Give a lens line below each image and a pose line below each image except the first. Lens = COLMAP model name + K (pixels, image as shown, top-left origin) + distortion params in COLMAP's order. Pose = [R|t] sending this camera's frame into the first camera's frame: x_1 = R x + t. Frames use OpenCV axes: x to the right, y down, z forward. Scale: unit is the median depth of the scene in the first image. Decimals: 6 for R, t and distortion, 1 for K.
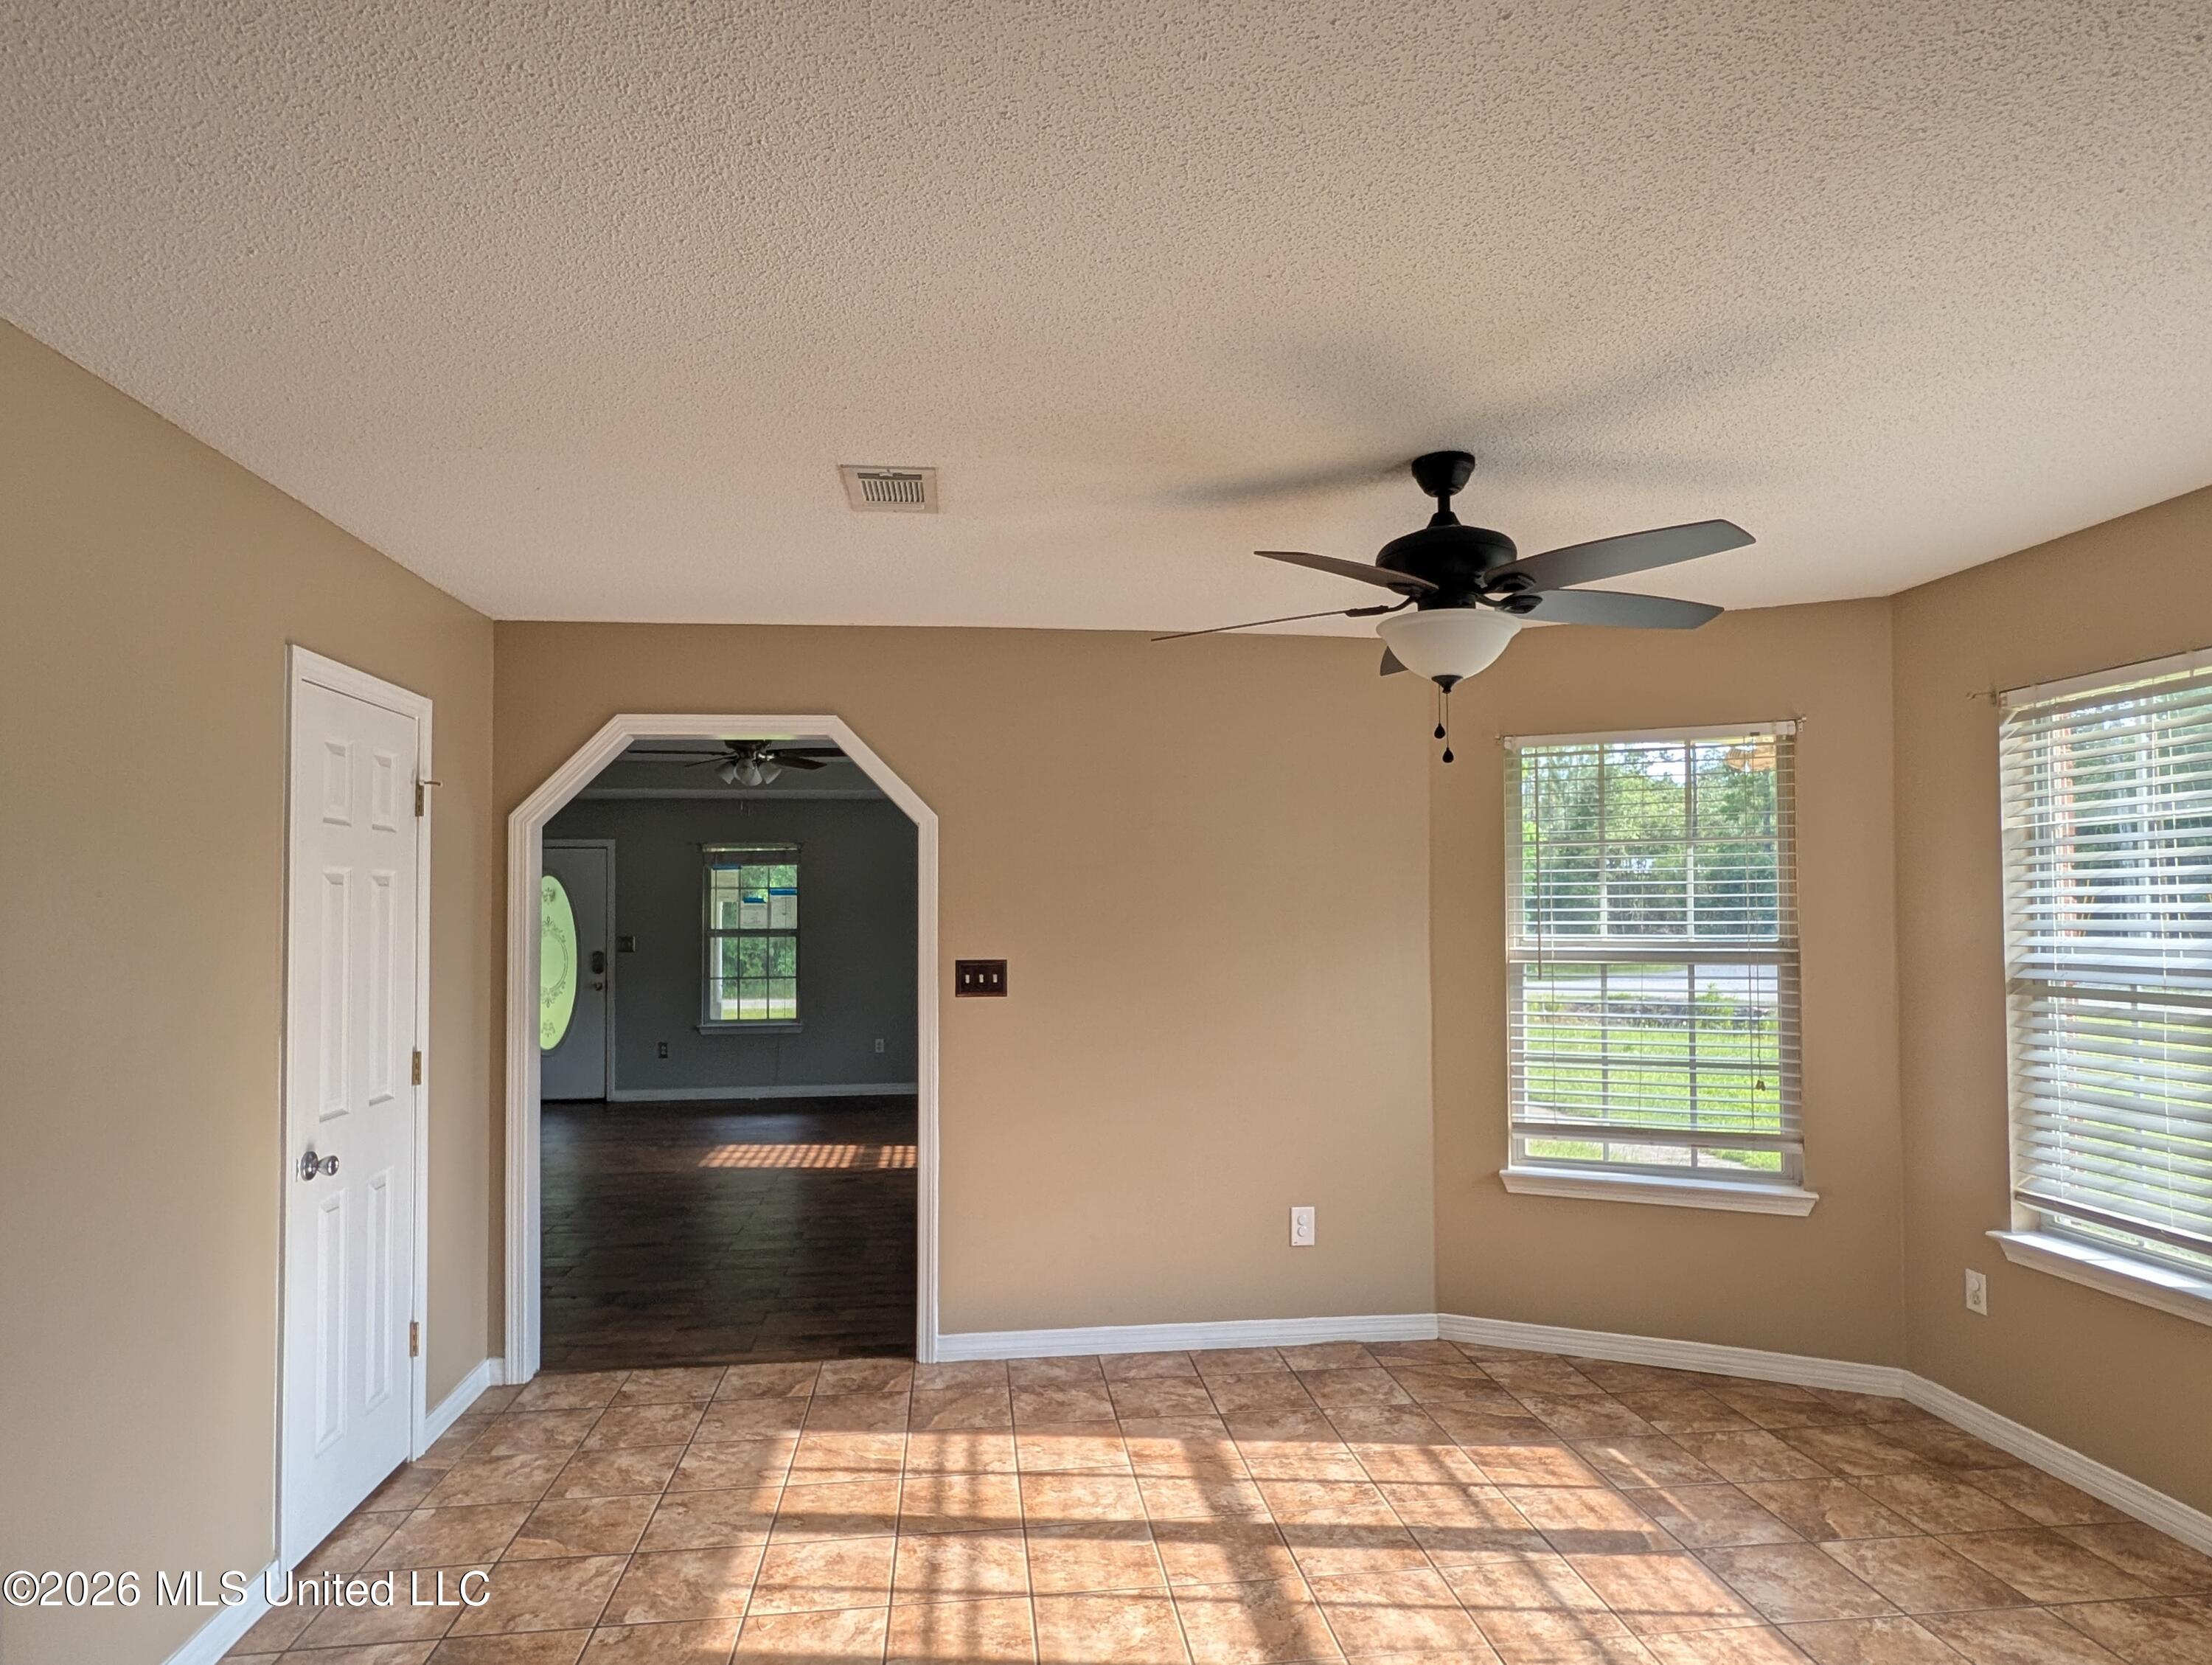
lens RADIAL K [[1338.3, 0, 1104.4], [0, 1338.3, 890.0], [0, 0, 1]] dist [0.001896, 0.001959]
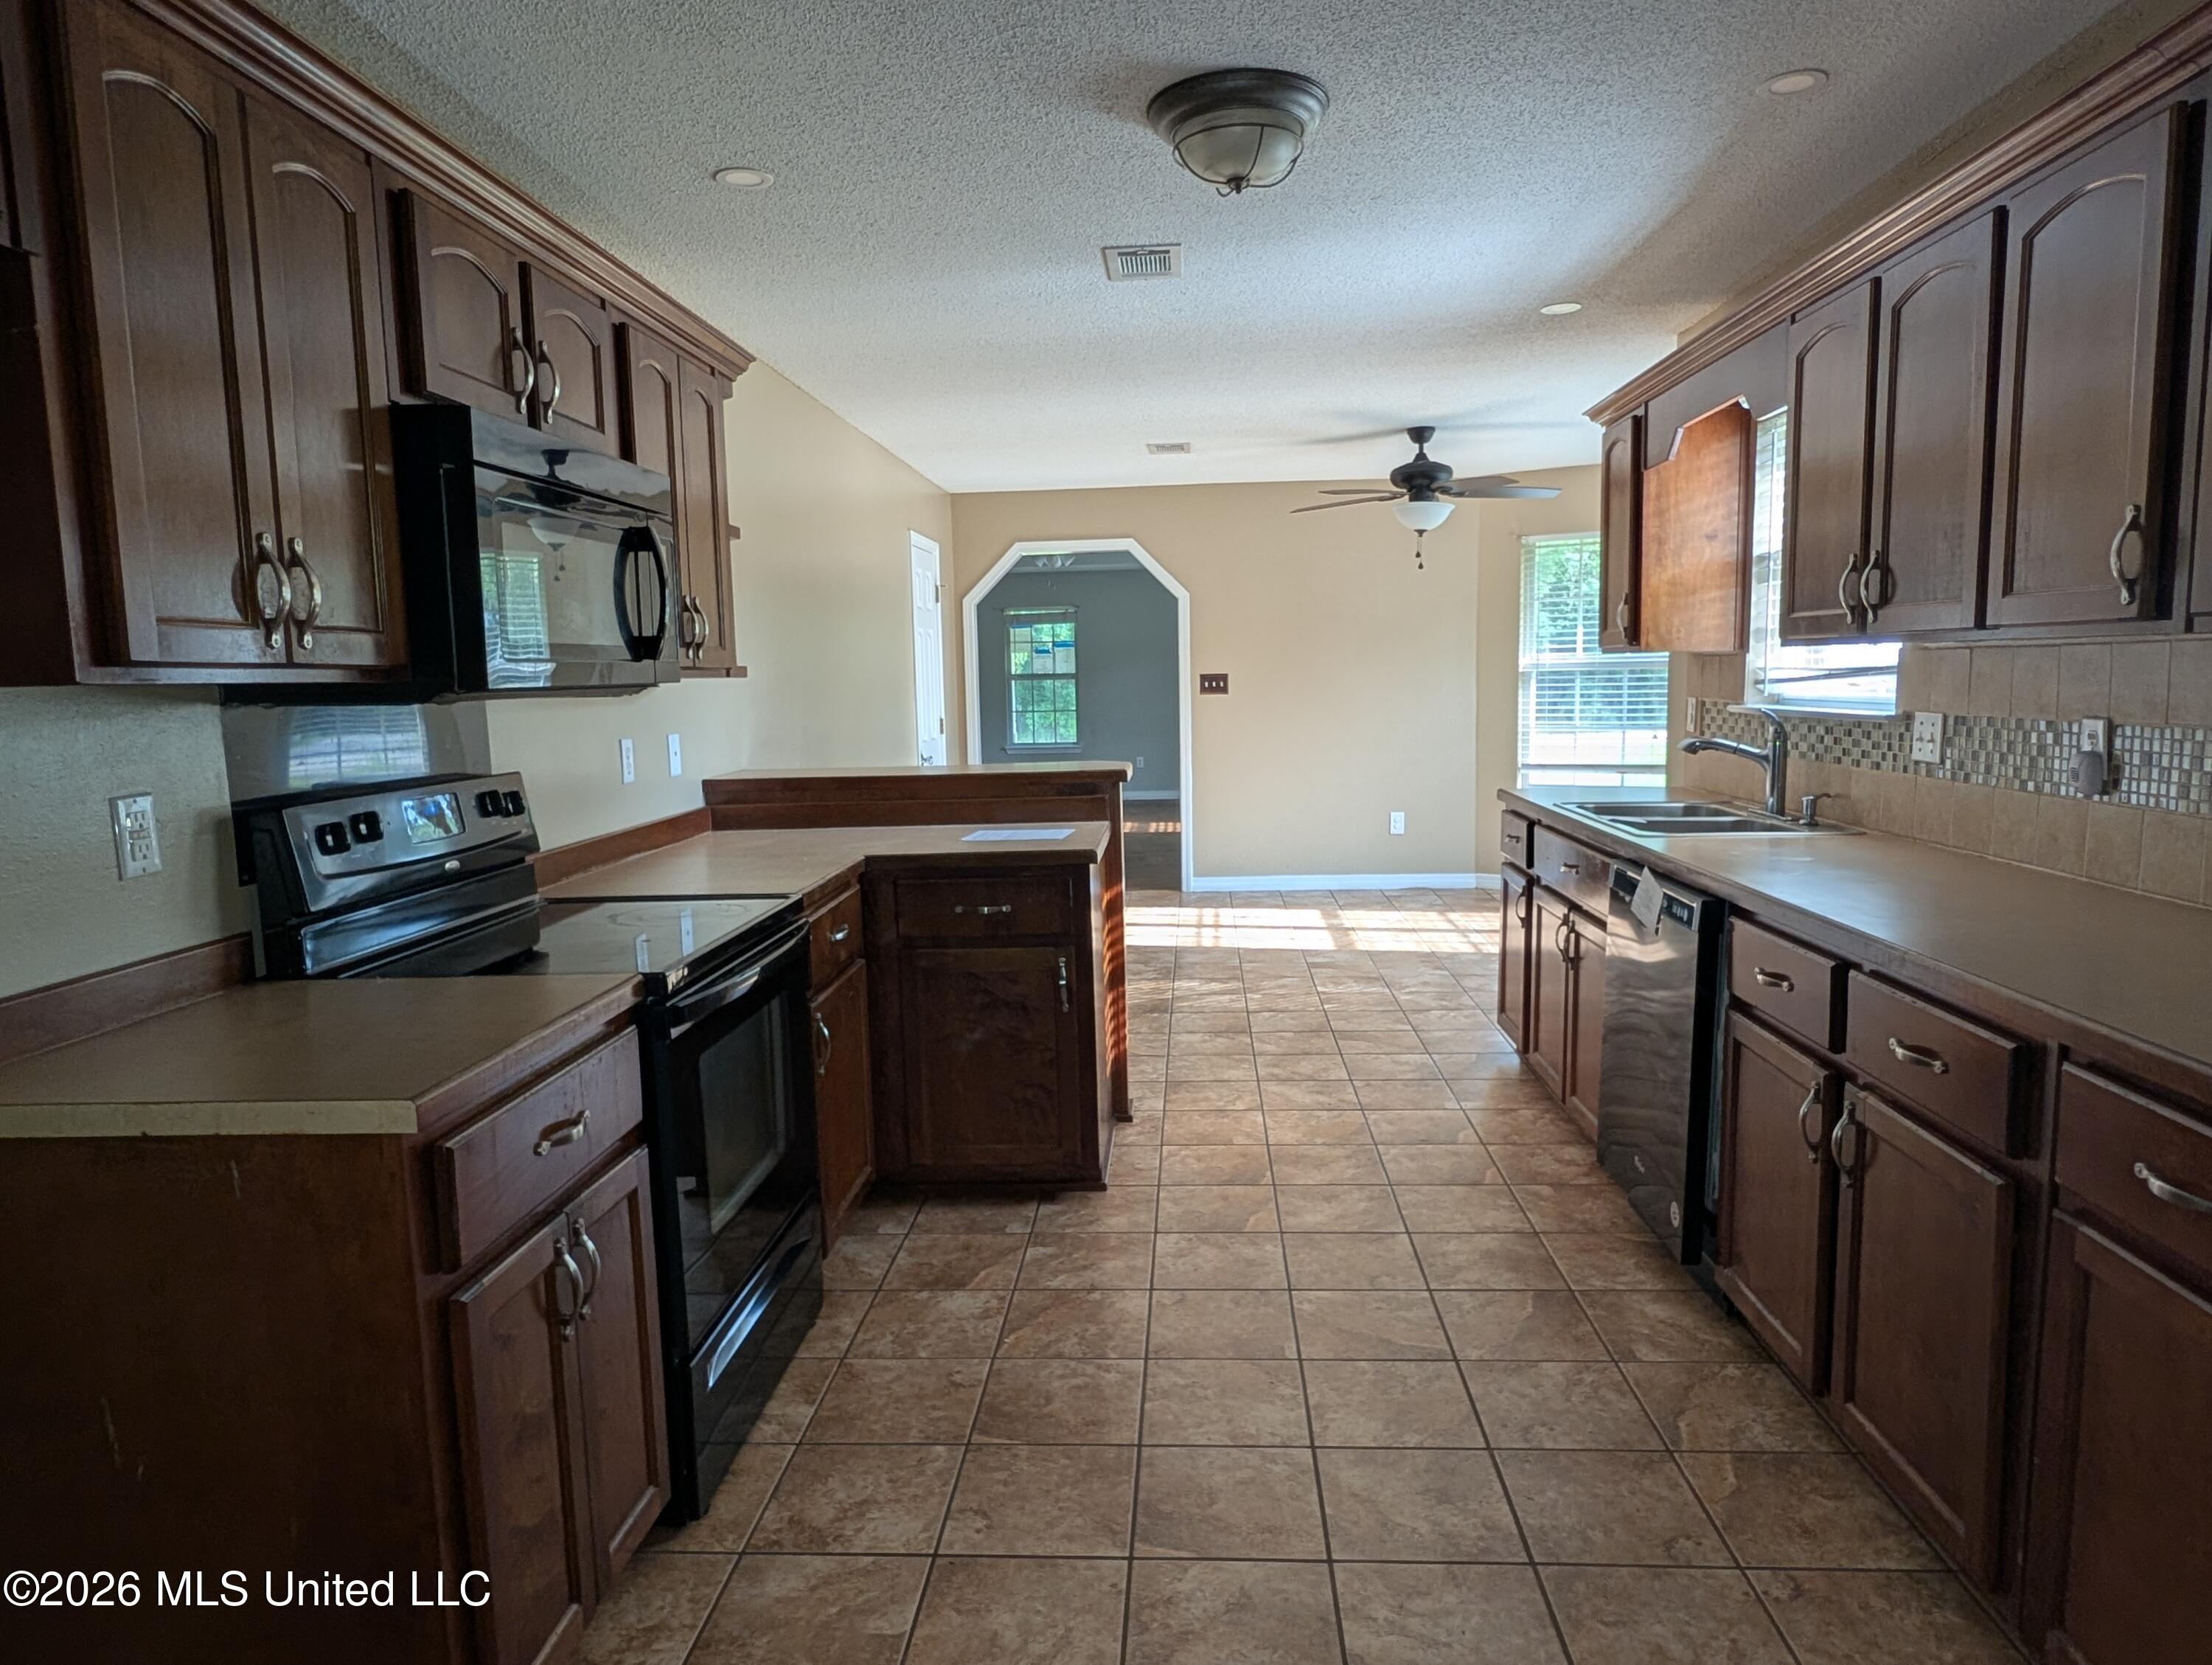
lens RADIAL K [[1338.3, 0, 1109.2], [0, 1338.3, 828.4], [0, 0, 1]] dist [0.001896, 0.001959]
pose [[0.984680, 0.003487, -0.174338, 0.084489], [0.020309, 0.990702, 0.134522, 0.013351], [0.173186, -0.136002, 0.975454, -0.815806]]
